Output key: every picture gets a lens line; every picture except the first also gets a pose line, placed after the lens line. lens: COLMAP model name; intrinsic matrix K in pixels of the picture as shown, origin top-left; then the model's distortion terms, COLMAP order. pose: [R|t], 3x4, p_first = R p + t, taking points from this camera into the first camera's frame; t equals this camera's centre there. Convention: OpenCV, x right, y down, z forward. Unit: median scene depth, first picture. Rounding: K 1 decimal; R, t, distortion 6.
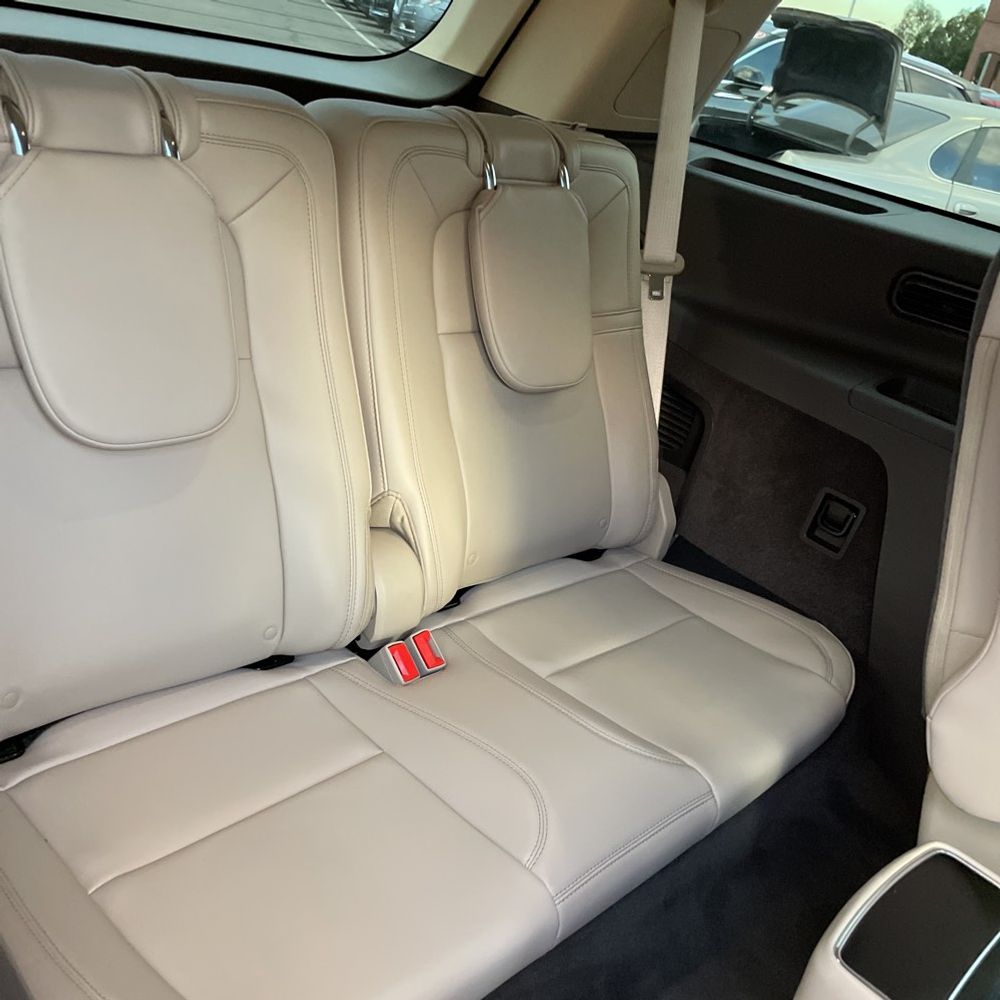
lens RADIAL K [[1000.5, 0, 492.2], [0, 1000.5, 496.7], [0, 0, 1]] dist [0.095226, -0.134609]
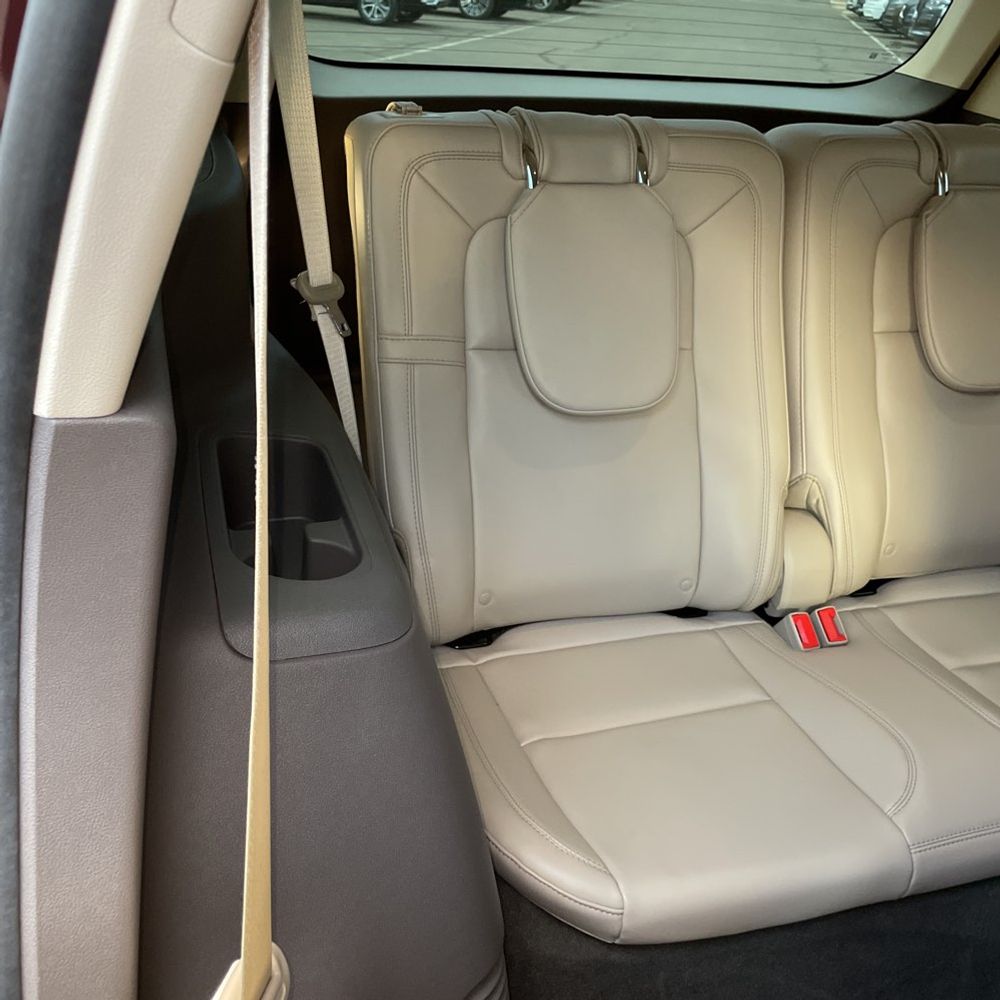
lens RADIAL K [[1000.5, 0, 492.2], [0, 1000.5, 496.7], [0, 0, 1]] dist [0.095226, -0.134609]
pose [[0.884970, 0.085657, -0.457702, 0.098906], [-0.099910, 0.994972, -0.006972, 0.060751], [0.454803, 0.051900, 0.889078, -0.134032]]
